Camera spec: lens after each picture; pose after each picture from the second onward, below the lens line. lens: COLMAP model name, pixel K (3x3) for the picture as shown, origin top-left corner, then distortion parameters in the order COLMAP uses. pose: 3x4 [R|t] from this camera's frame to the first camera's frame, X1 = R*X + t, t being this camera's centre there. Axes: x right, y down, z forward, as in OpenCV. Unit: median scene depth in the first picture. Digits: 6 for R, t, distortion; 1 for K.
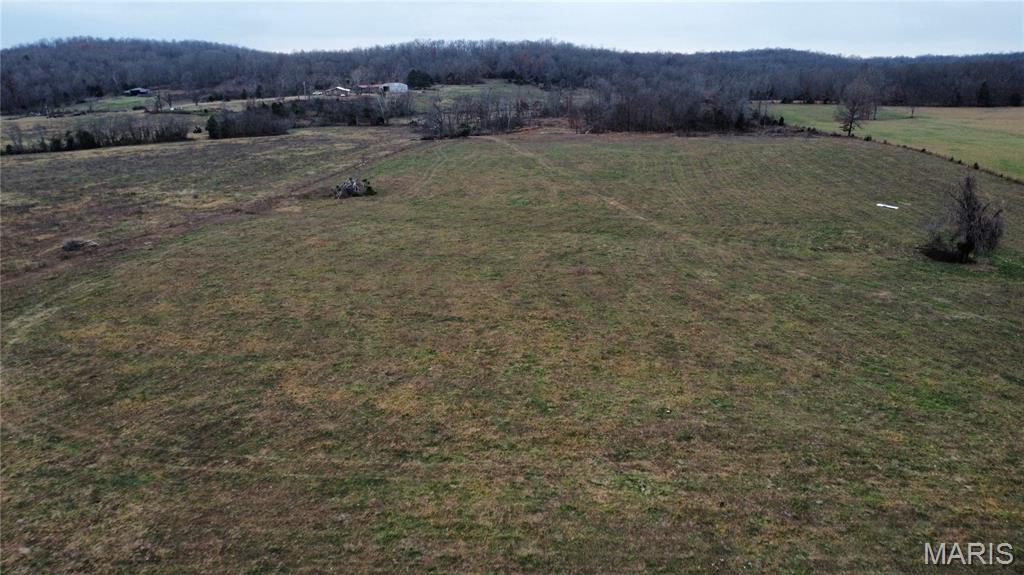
lens RADIAL K [[749.5, 0, 515.7], [0, 749.5, 288.5], [0, 0, 1]] dist [-0.022249, -0.016025]
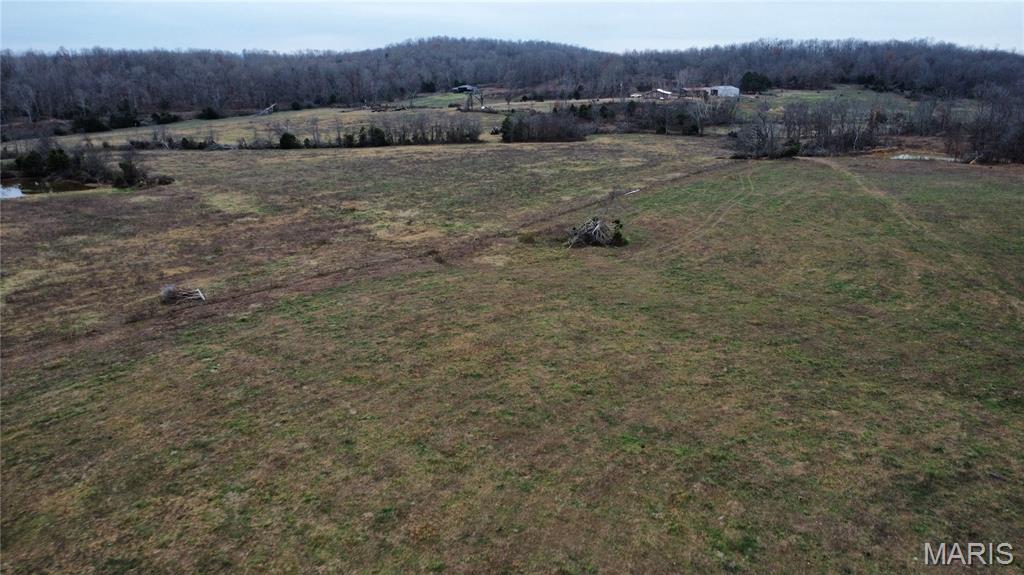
lens RADIAL K [[749.5, 0, 511.9], [0, 749.5, 289.5], [0, 0, 1]] dist [-0.022249, -0.016025]
pose [[0.904216, 0.126590, -0.407882, 0.002044], [-0.127338, 0.991533, 0.025442, -0.035523], [0.407650, 0.028934, 0.912680, 0.130564]]
